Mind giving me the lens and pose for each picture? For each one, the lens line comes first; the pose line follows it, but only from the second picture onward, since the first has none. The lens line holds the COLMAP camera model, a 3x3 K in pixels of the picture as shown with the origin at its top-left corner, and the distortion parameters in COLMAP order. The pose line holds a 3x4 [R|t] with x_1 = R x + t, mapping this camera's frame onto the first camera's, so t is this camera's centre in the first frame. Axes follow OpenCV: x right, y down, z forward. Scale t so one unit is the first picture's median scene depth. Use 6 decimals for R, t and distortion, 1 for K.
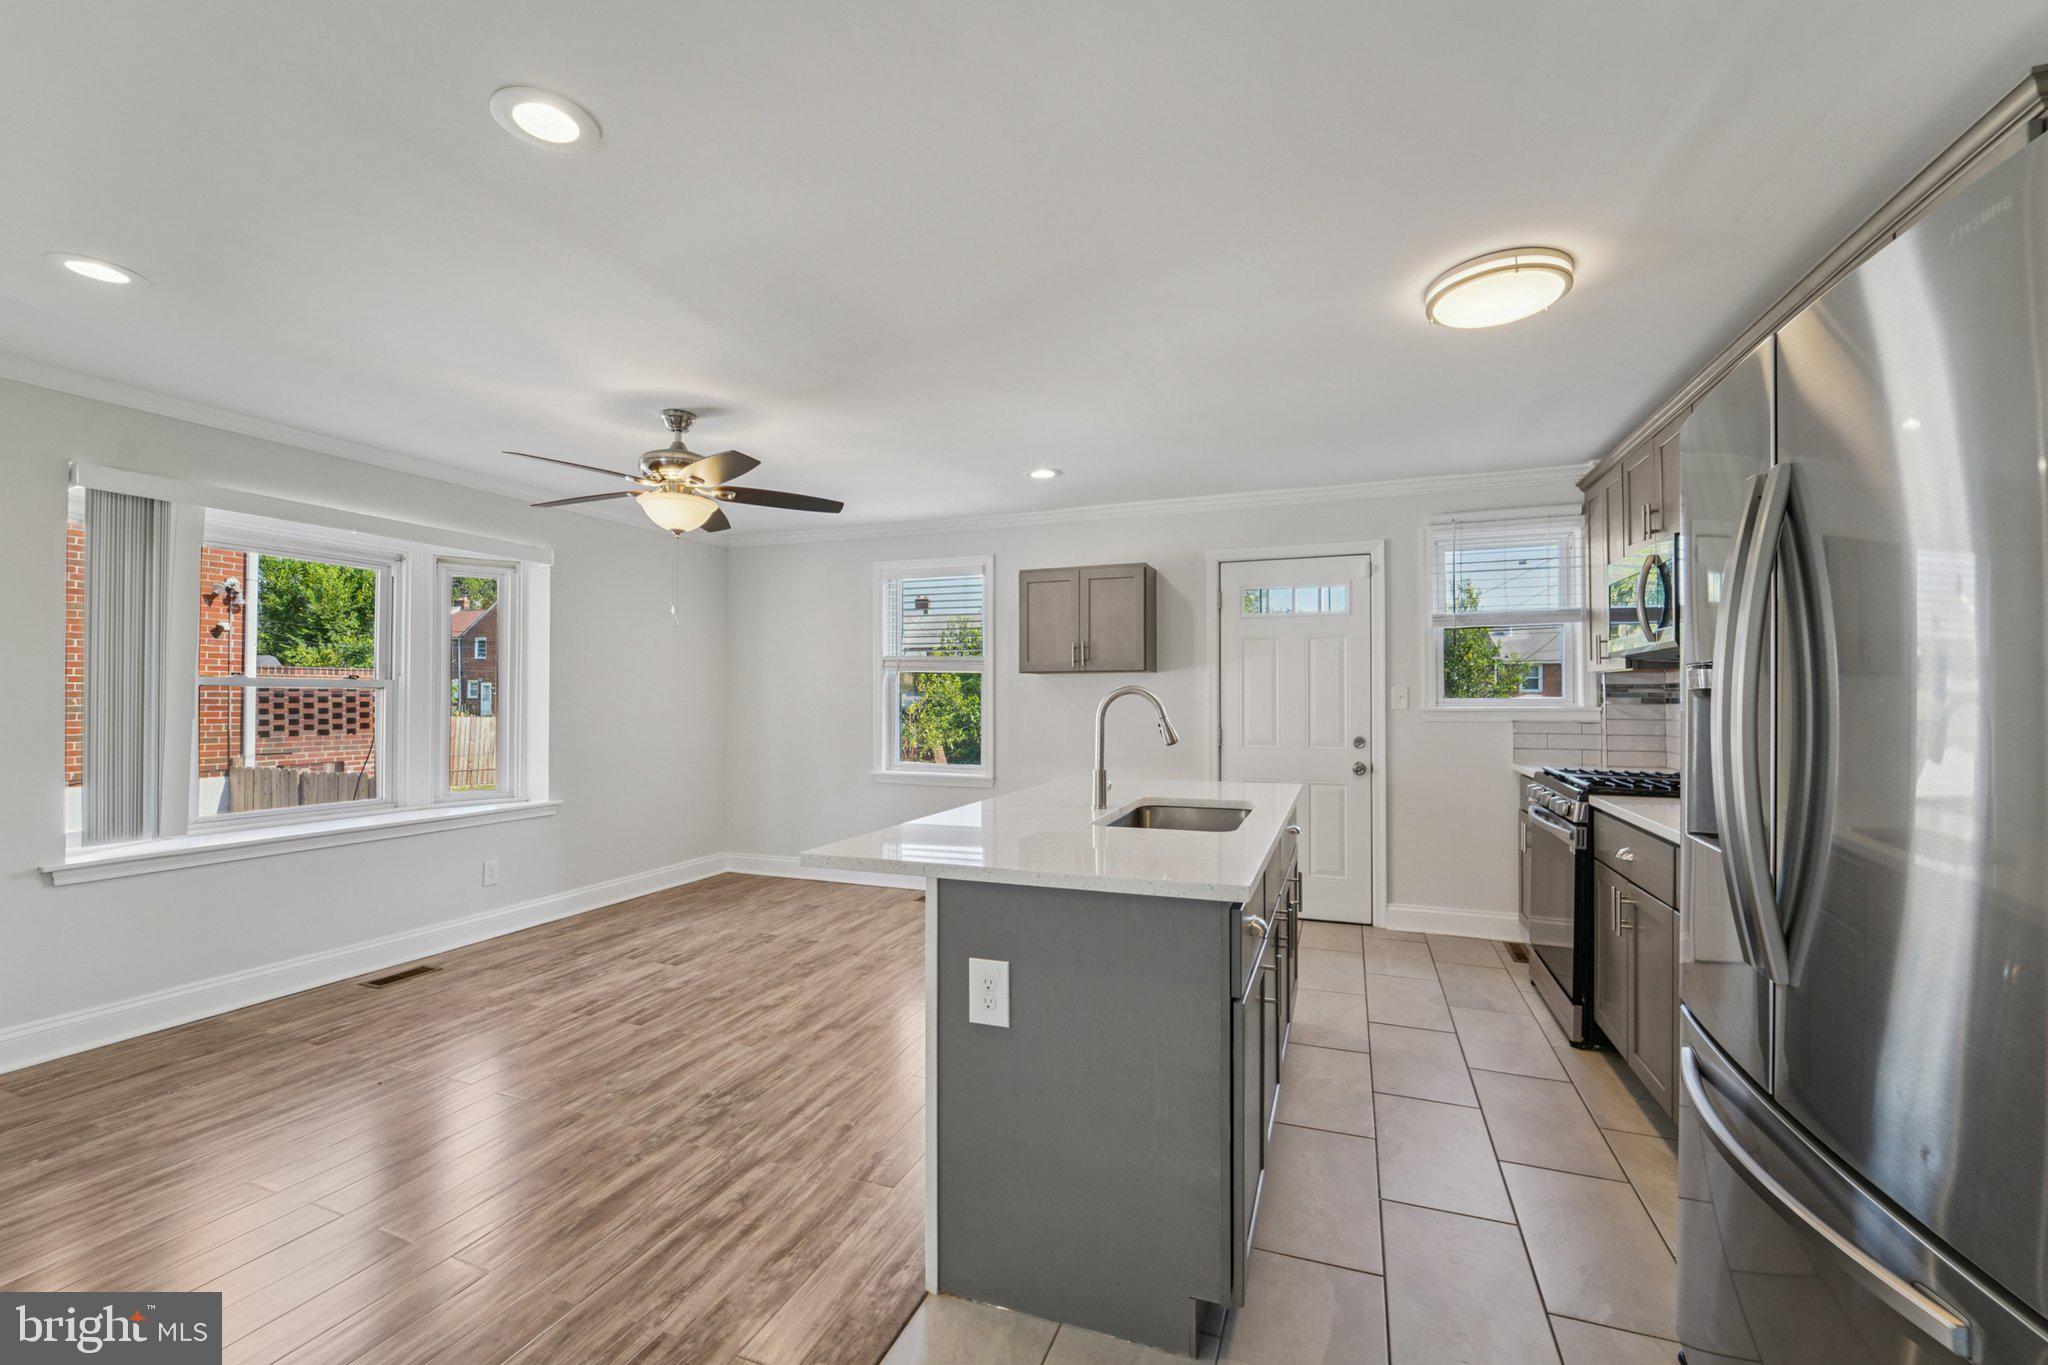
lens RADIAL K [[838.8, 0, 1025.1], [0, 838.8, 688.7], [0, 0, 1]] dist [-0.018482, -0.000299]
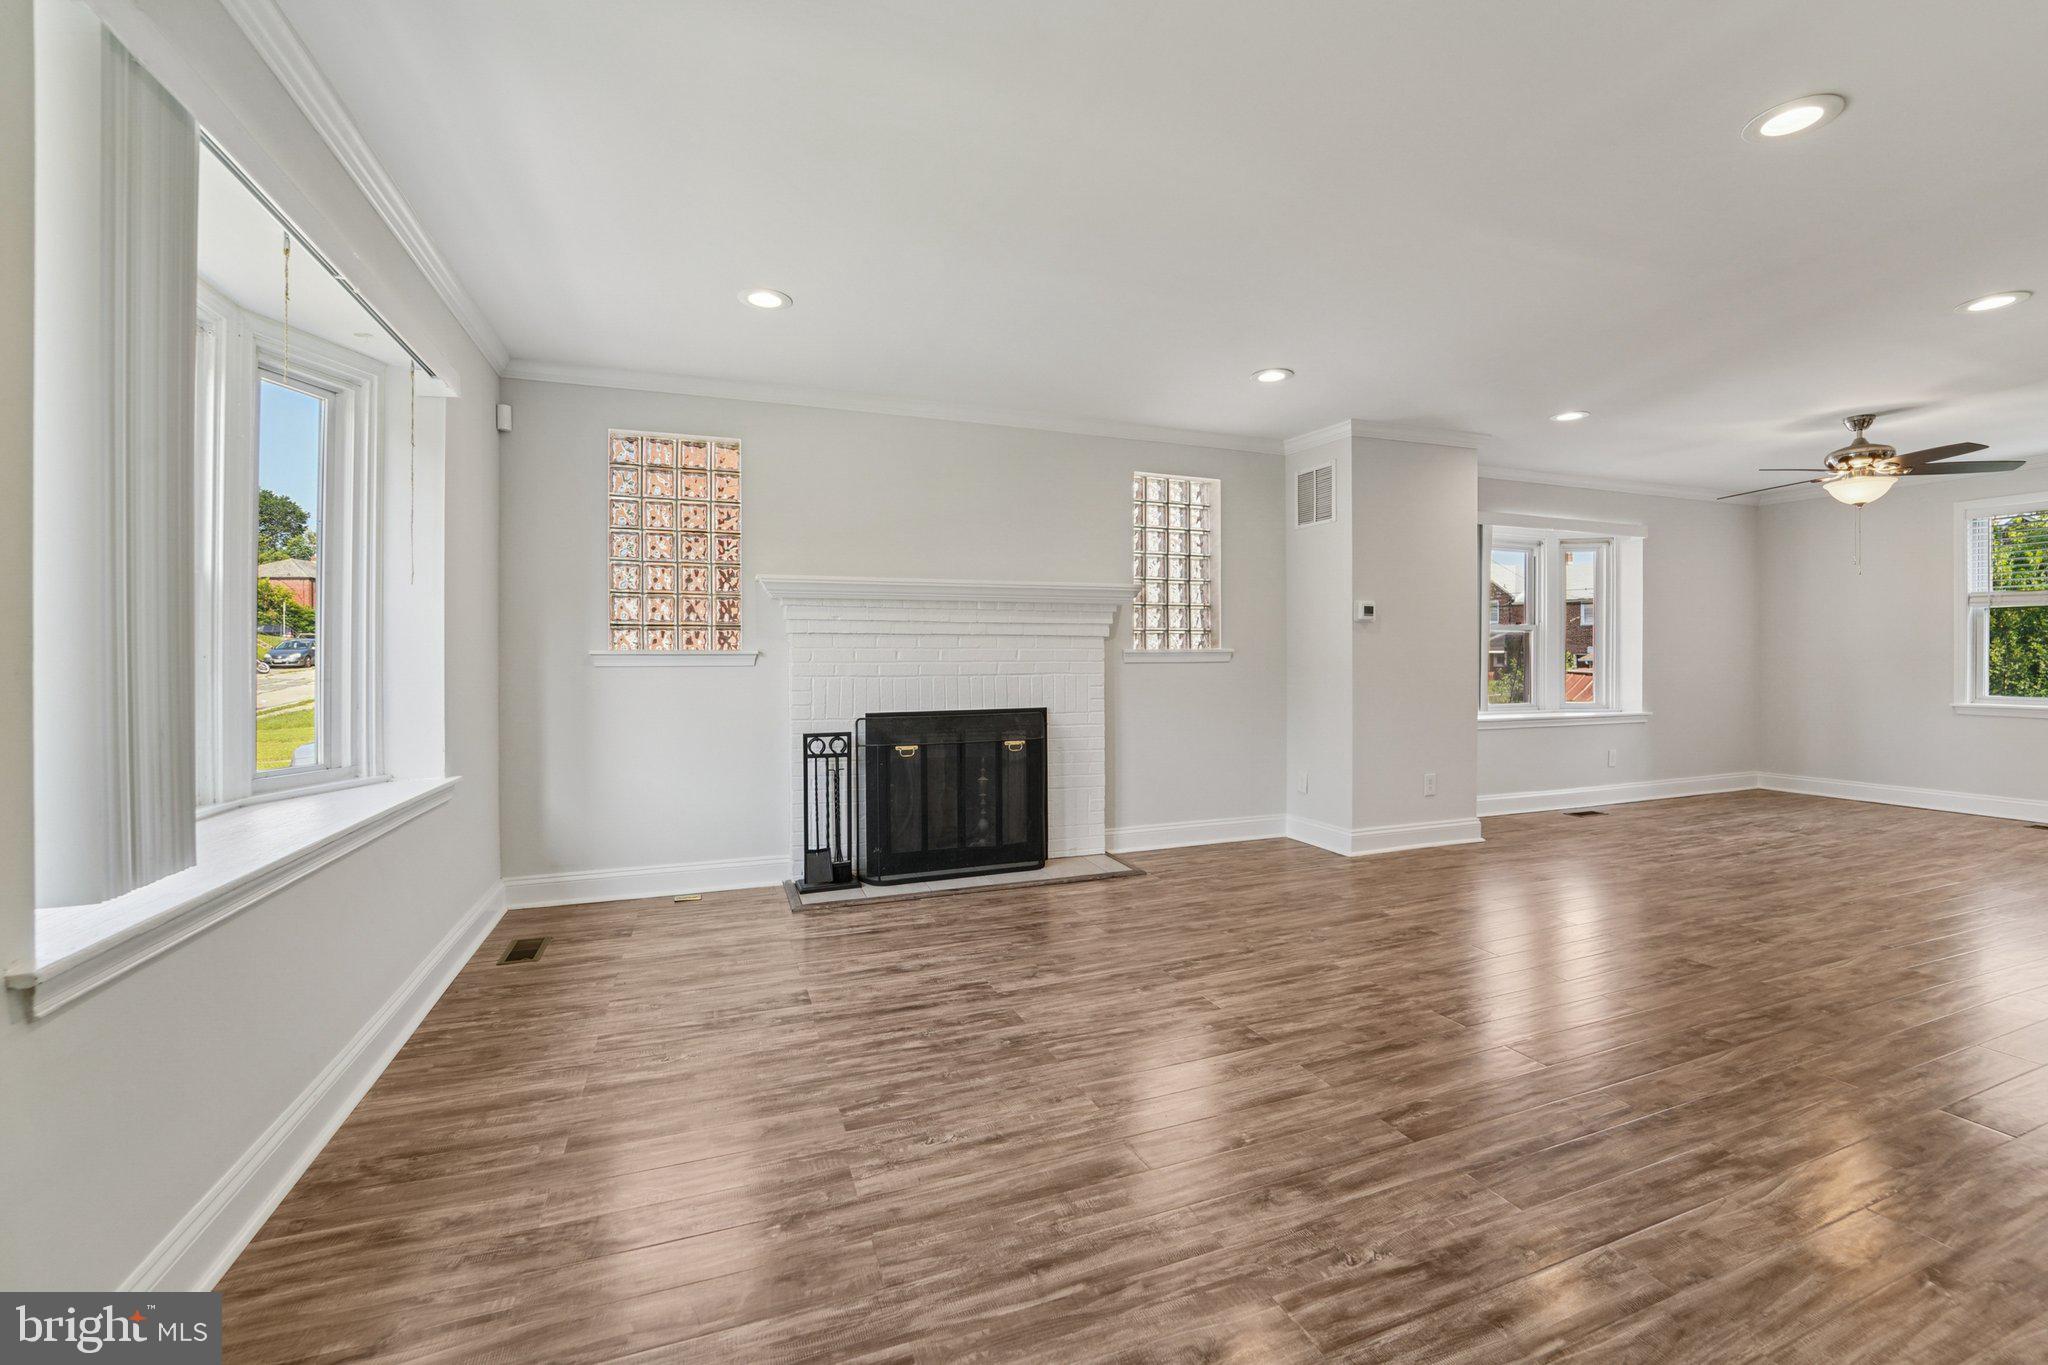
lens RADIAL K [[843.0, 0, 1035.4], [0, 843.0, 665.6], [0, 0, 1]] dist [-0.021214, -0.000550]
pose [[0.669796, 0.003846, -0.742535, -0.267915], [0.010814, 0.999830, 0.014933, 0.033687], [0.742466, -0.018032, 0.669640, -0.761053]]
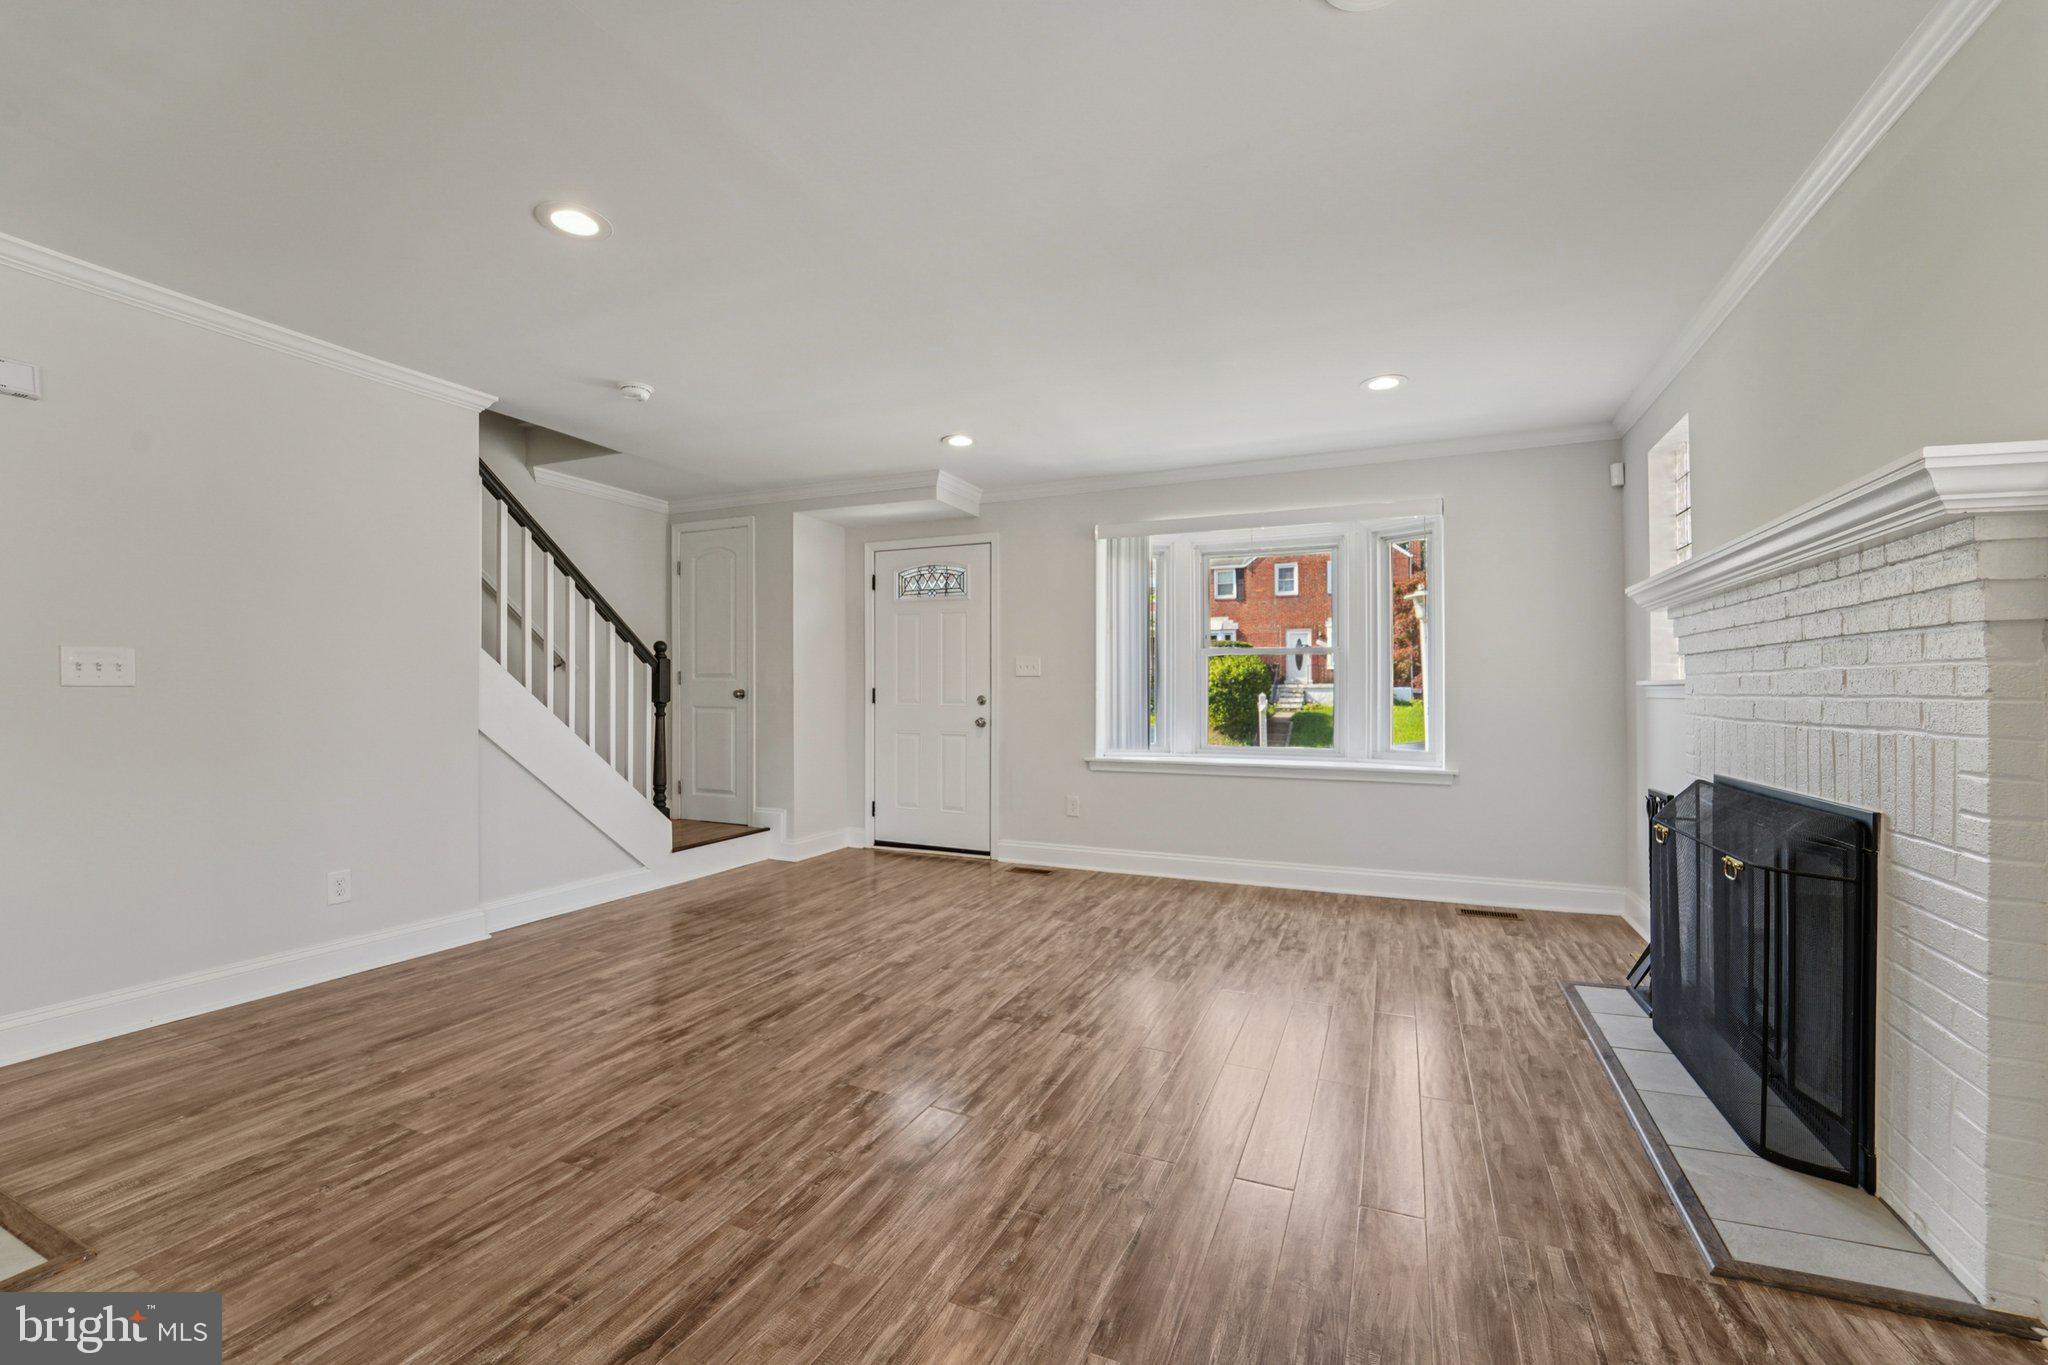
lens RADIAL K [[834.4, 0, 1024.0], [0, 834.4, 682.5], [0, 0, 1]] dist [-0.016214, 0.000250]
pose [[-0.998318, 0.003305, 0.057881, -0.674453], [0.002044, 0.999760, -0.021821, 0.046901], [-0.057939, -0.021665, -0.998085, 0.479604]]
